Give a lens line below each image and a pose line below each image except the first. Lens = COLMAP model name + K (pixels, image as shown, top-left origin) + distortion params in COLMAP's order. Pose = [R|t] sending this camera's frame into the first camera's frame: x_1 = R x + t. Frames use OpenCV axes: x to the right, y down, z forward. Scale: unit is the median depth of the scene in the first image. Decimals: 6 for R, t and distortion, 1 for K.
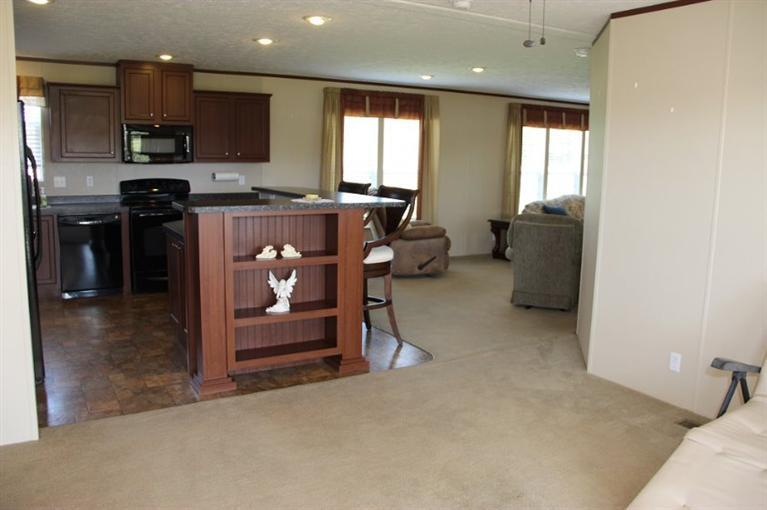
lens RADIAL K [[622.1, 0, 384.3], [0, 622.1, 247.6], [0, 0, 1]] dist [-0.175383, 0.134258]
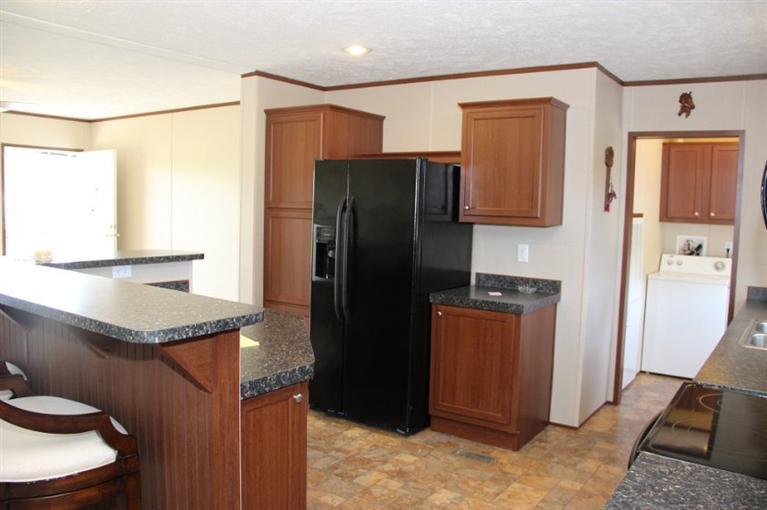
lens RADIAL K [[620.3, 0, 385.8], [0, 620.3, 253.9], [0, 0, 1]] dist [-0.174325, 0.131260]
pose [[-0.907900, -0.012113, -0.419011, 0.100692], [-0.107916, 0.972644, 0.205711, -0.178967], [0.405057, 0.231983, -0.884371, 1.198346]]
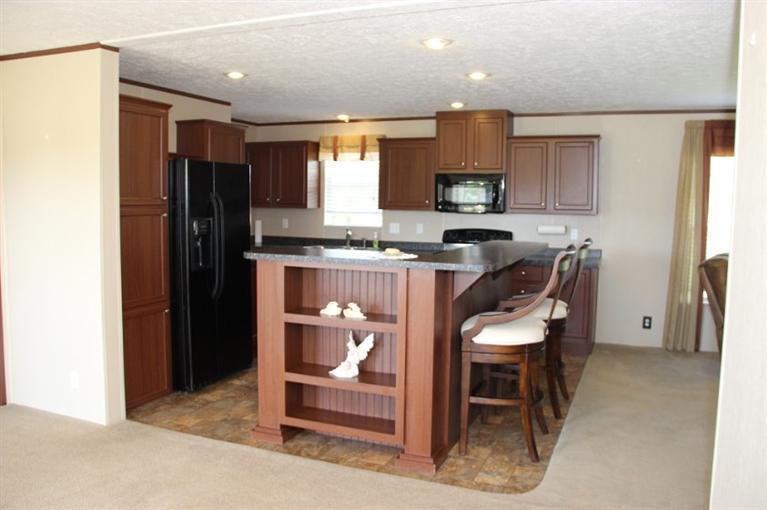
lens RADIAL K [[620.3, 0, 385.8], [0, 620.3, 253.9], [0, 0, 1]] dist [-0.174325, 0.131260]
pose [[0.601752, 0.055082, -0.796781, 0.447415], [-0.116977, 0.992939, -0.019702, -0.049093], [0.790070, 0.105061, 0.603947, 0.389922]]
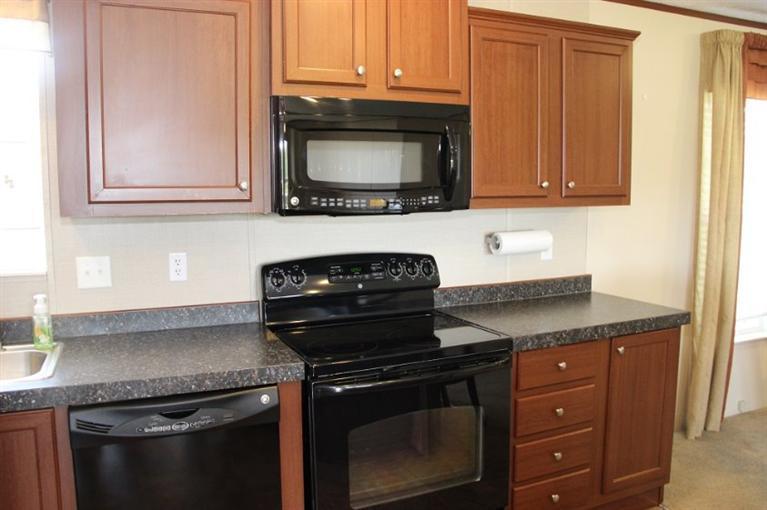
lens RADIAL K [[621.8, 0, 383.5], [0, 621.8, 255.0], [0, 0, 1]] dist [-0.175493, 0.134101]
pose [[0.989985, -0.007799, -0.140957, -0.414947], [0.003455, 0.999512, -0.031038, -0.136984], [0.141130, 0.030240, 0.989529, 0.856152]]
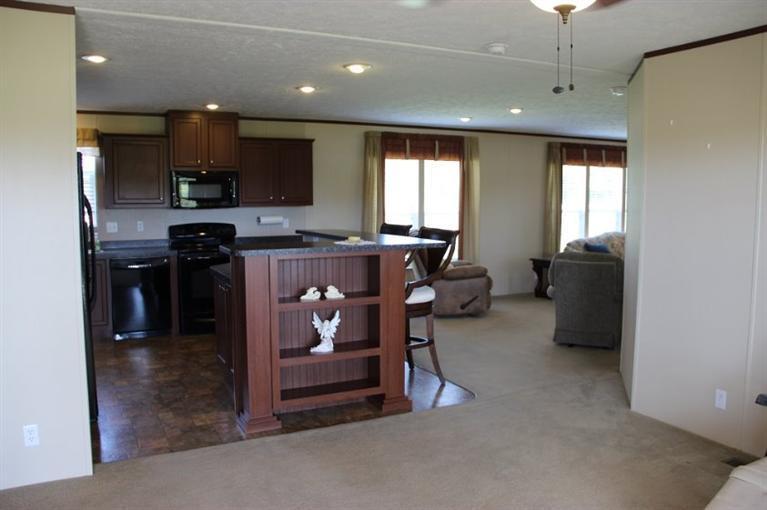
lens RADIAL K [[620.3, 0, 385.8], [0, 620.3, 253.9], [0, 0, 1]] dist [-0.174325, 0.131260]
pose [[0.997663, -0.014846, -0.066697, 0.002808], [0.011147, 0.998397, -0.055489, 0.000060], [0.067414, 0.054616, 0.996229, -0.014148]]
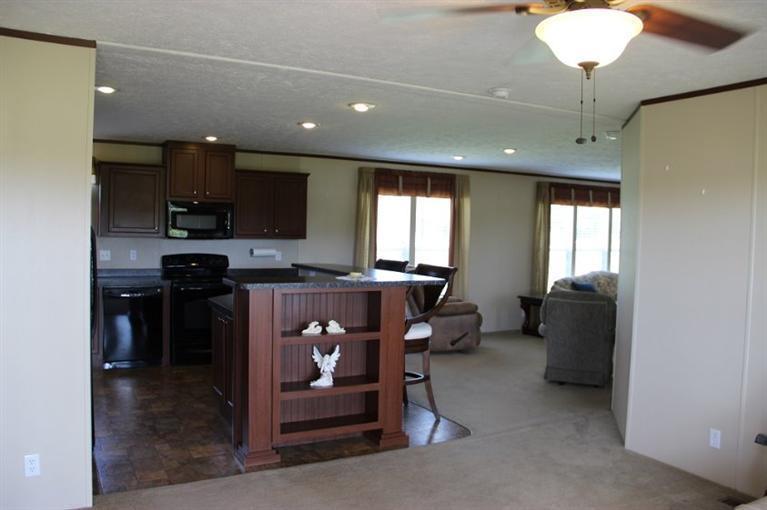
lens RADIAL K [[621.8, 0, 383.5], [0, 621.8, 255.0], [0, 0, 1]] dist [-0.175493, 0.134101]
pose [[0.999257, 0.004736, -0.038254, -0.024779], [-0.008848, 0.994107, -0.108038, -0.002176], [0.037517, 0.108296, 0.993410, -0.029561]]
